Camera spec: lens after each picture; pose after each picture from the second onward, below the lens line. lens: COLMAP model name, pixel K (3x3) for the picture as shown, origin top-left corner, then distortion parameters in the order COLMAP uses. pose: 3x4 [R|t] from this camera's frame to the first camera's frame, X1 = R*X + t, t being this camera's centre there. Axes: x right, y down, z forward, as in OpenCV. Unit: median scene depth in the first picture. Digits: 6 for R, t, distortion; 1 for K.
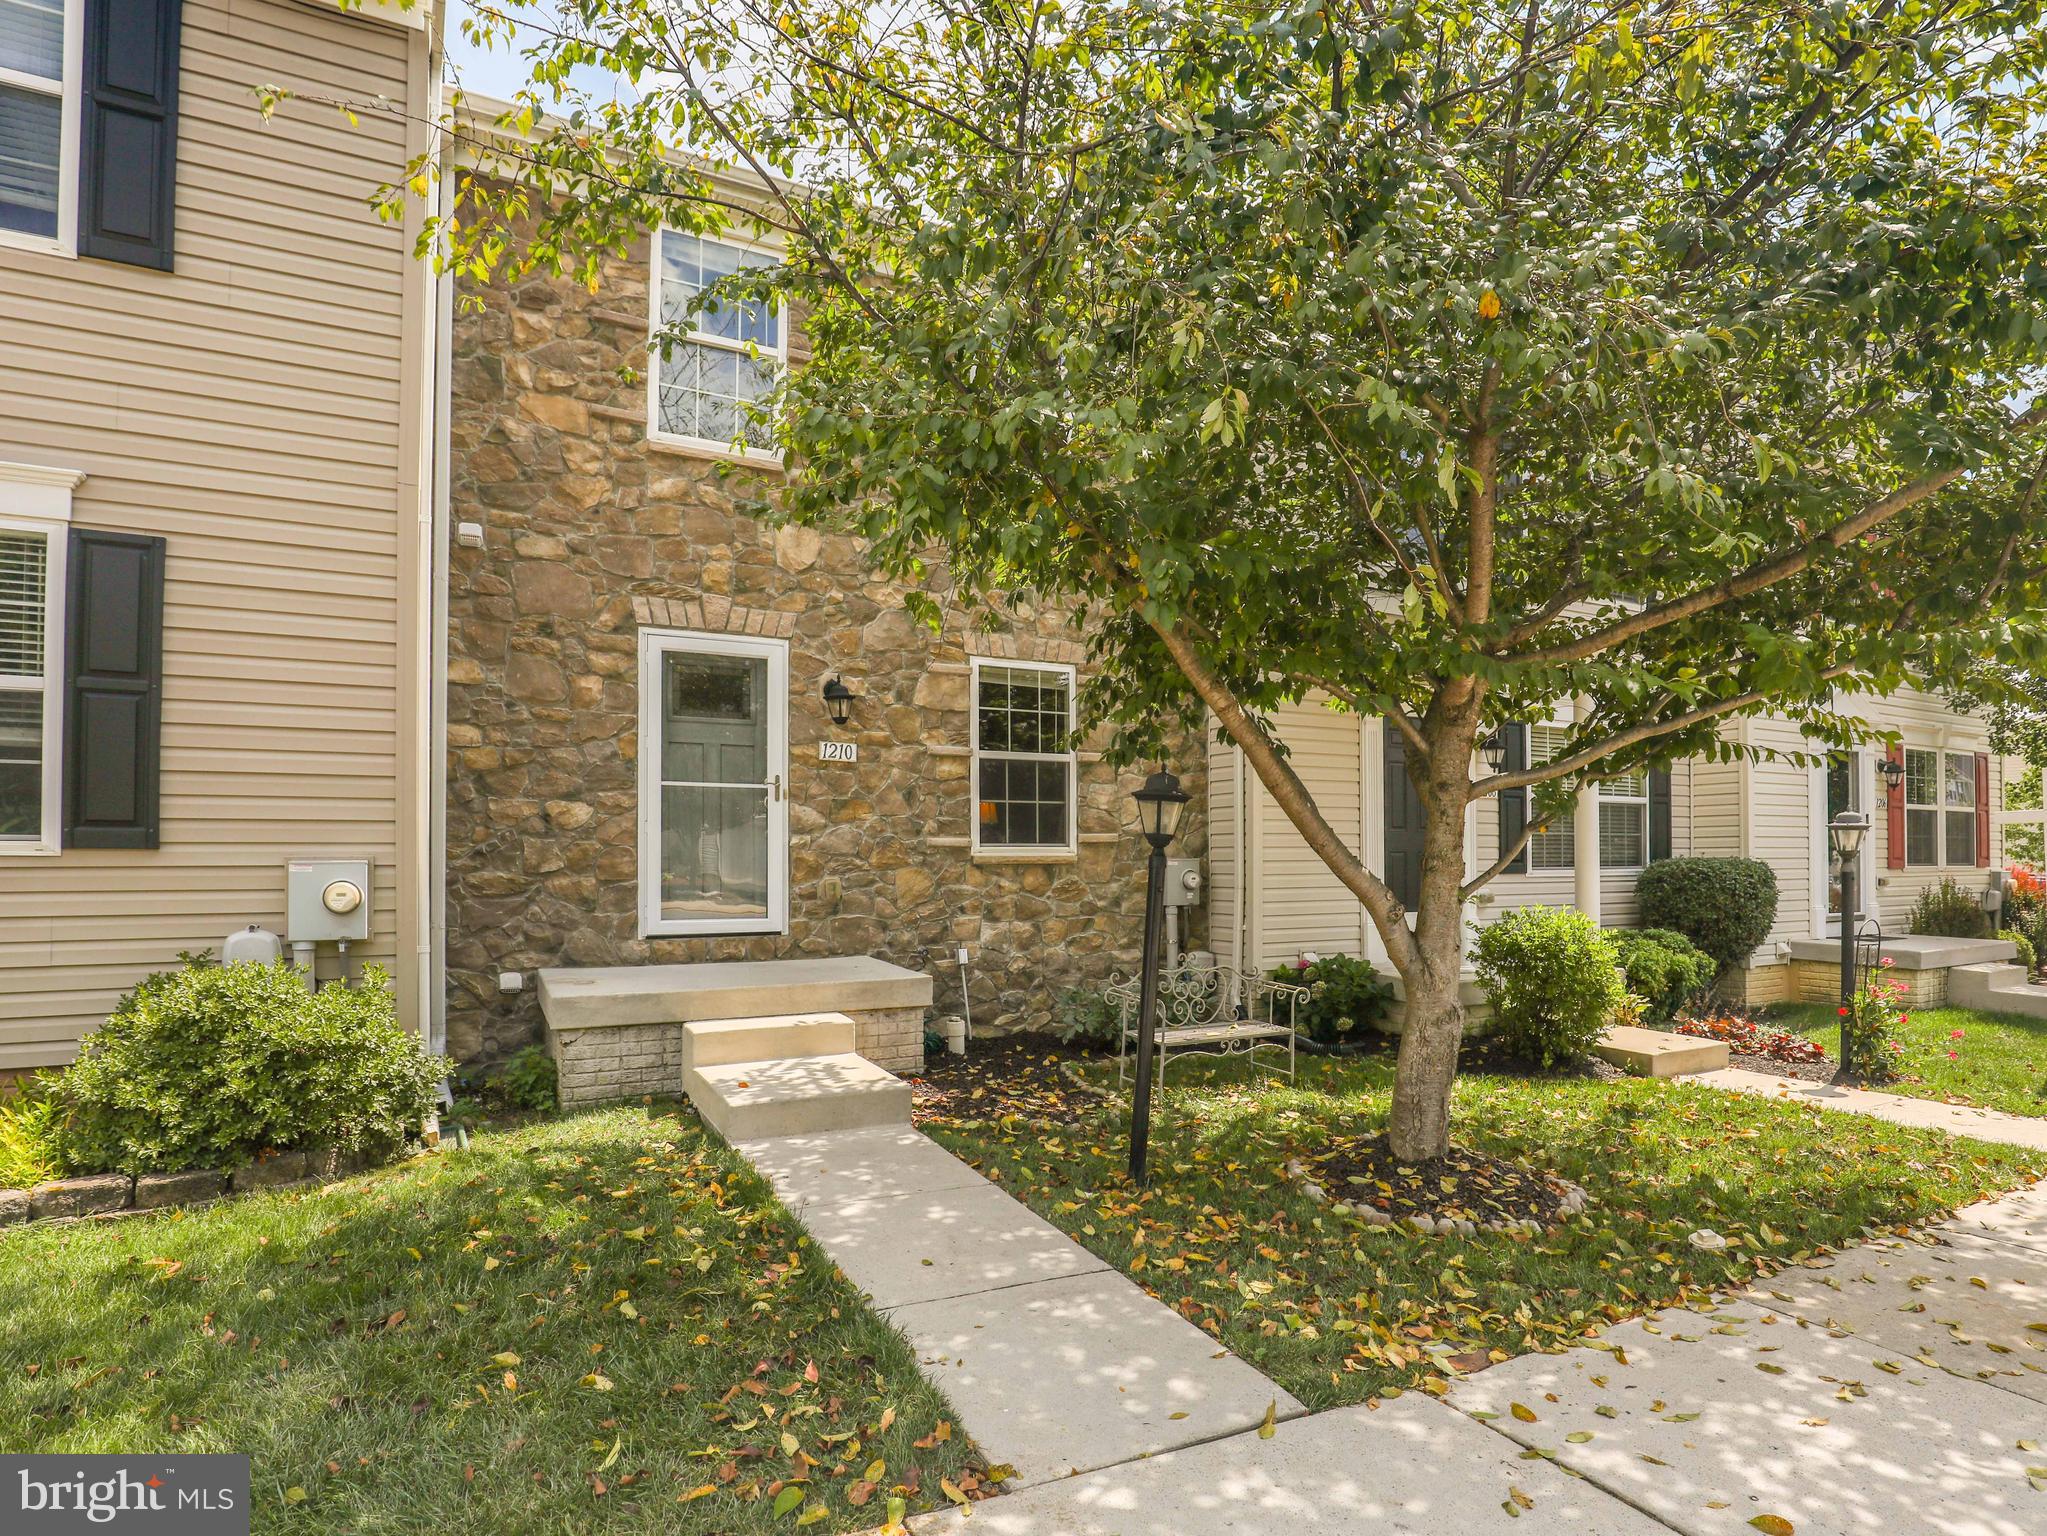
lens RADIAL K [[1060.3, 0, 1021.0], [0, 1060.3, 840.6], [0, 0, 1]] dist [-0.024316, 0.000372]
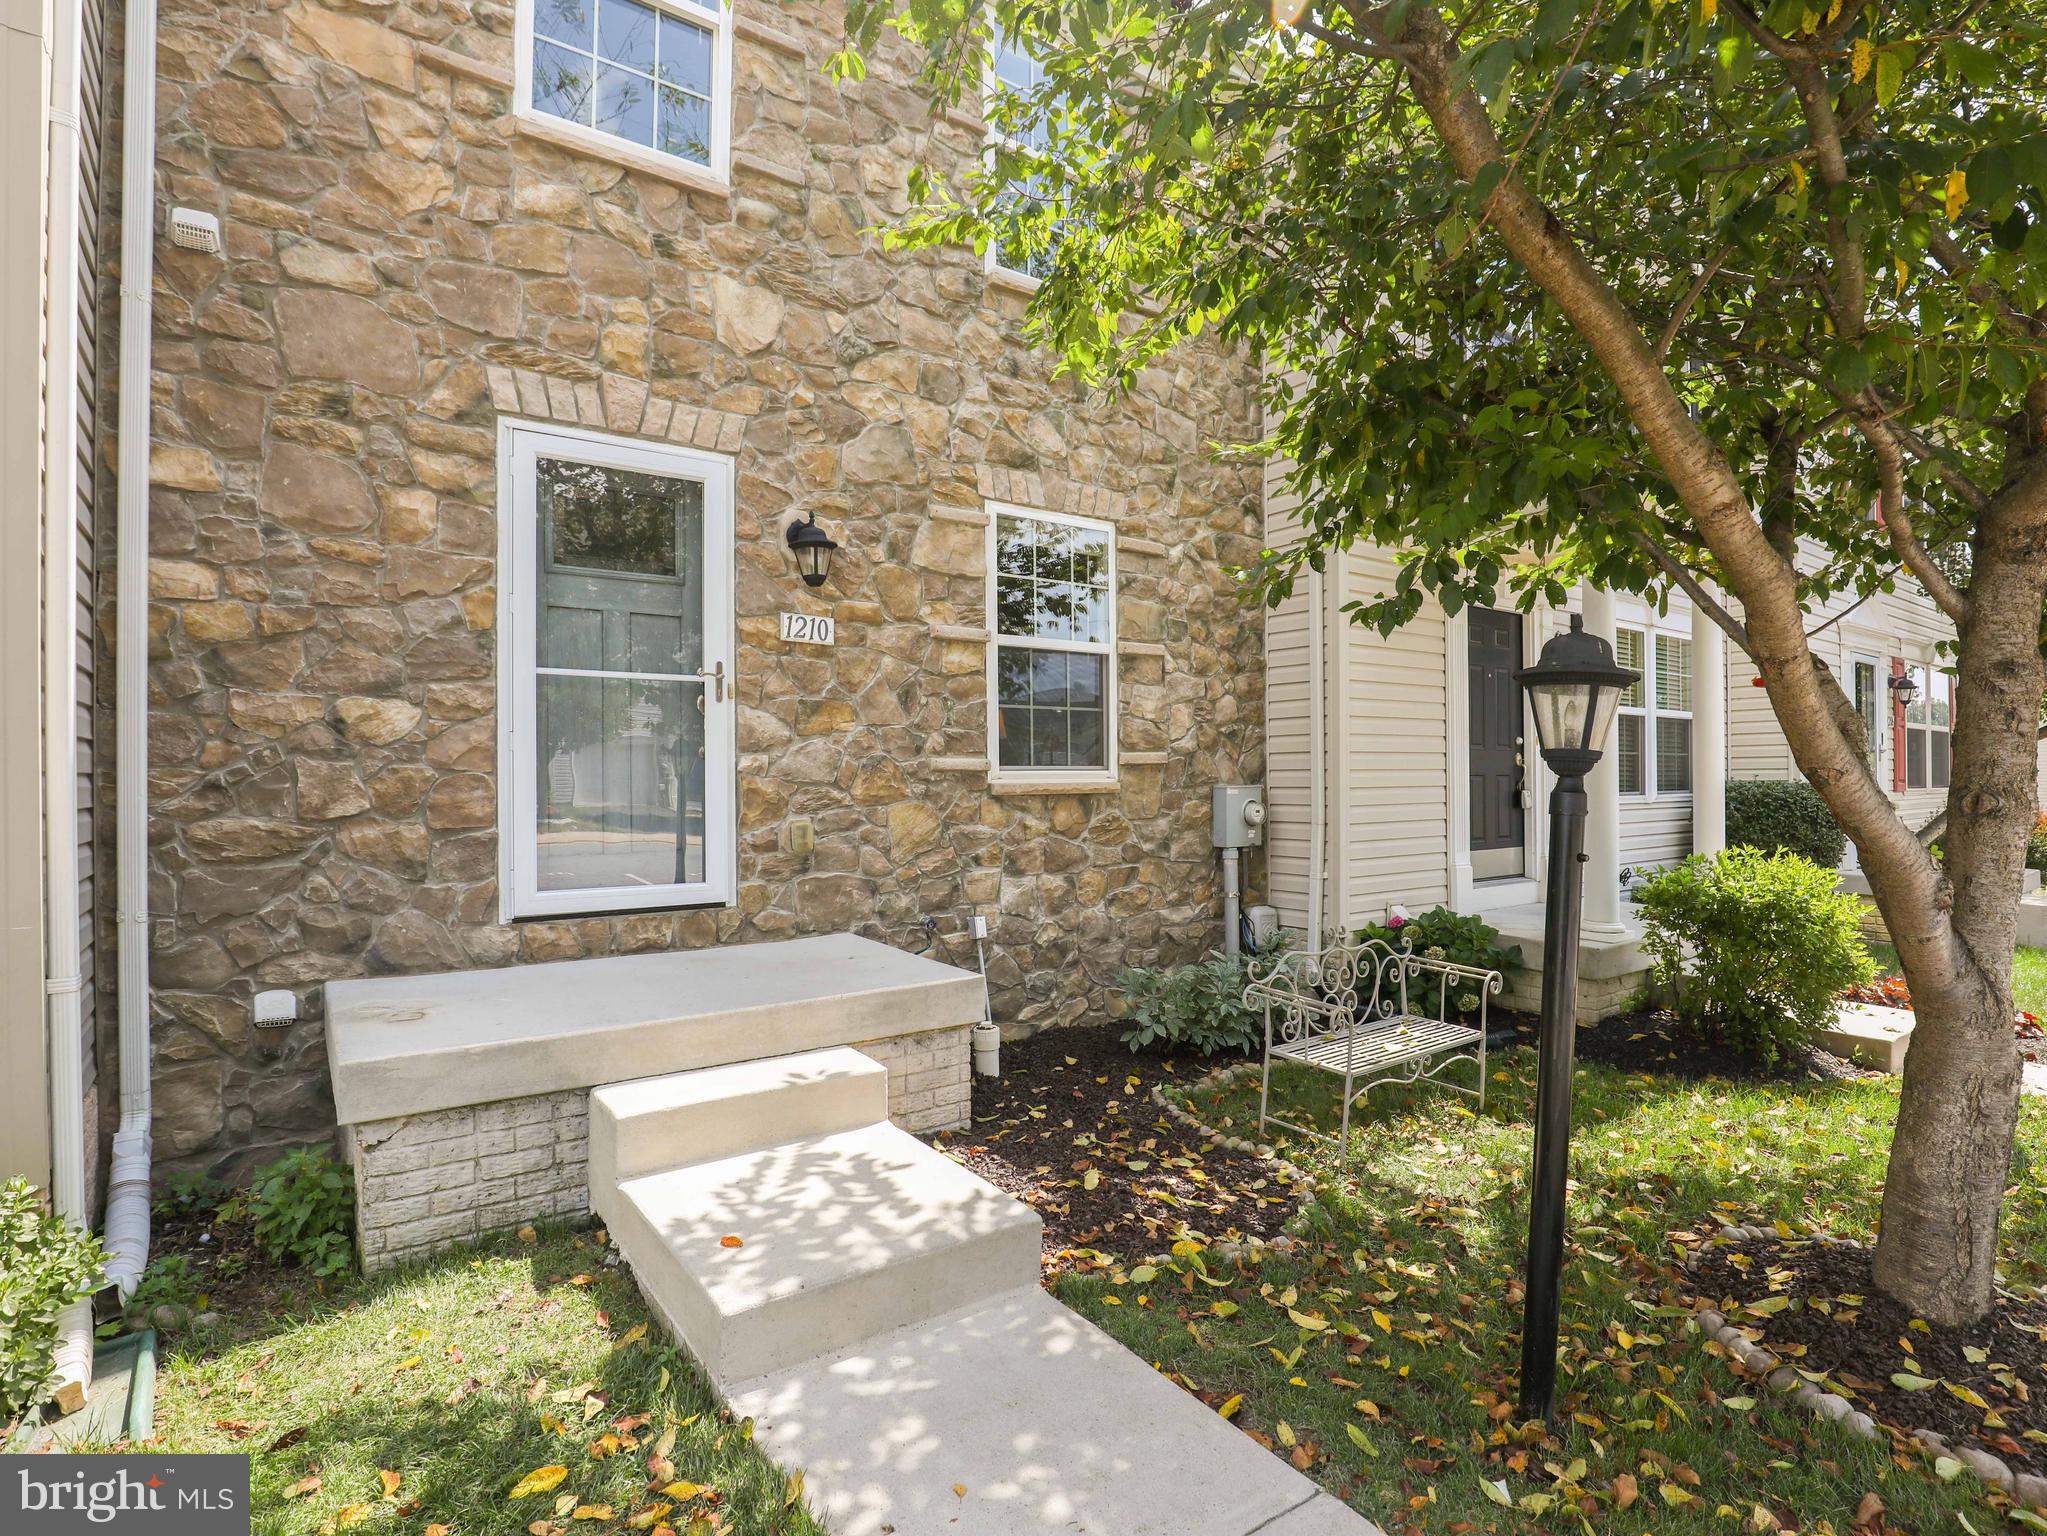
lens RADIAL K [[1068.1, 0, 1012.9], [0, 1068.1, 771.4], [0, 0, 1]] dist [-0.042835, 0.011375]
pose [[0.992729, -0.002632, 0.120341, -0.139130], [0.001328, 0.999940, 0.010910, -0.001679], [-0.120362, -0.010671, 0.992673, 0.353401]]
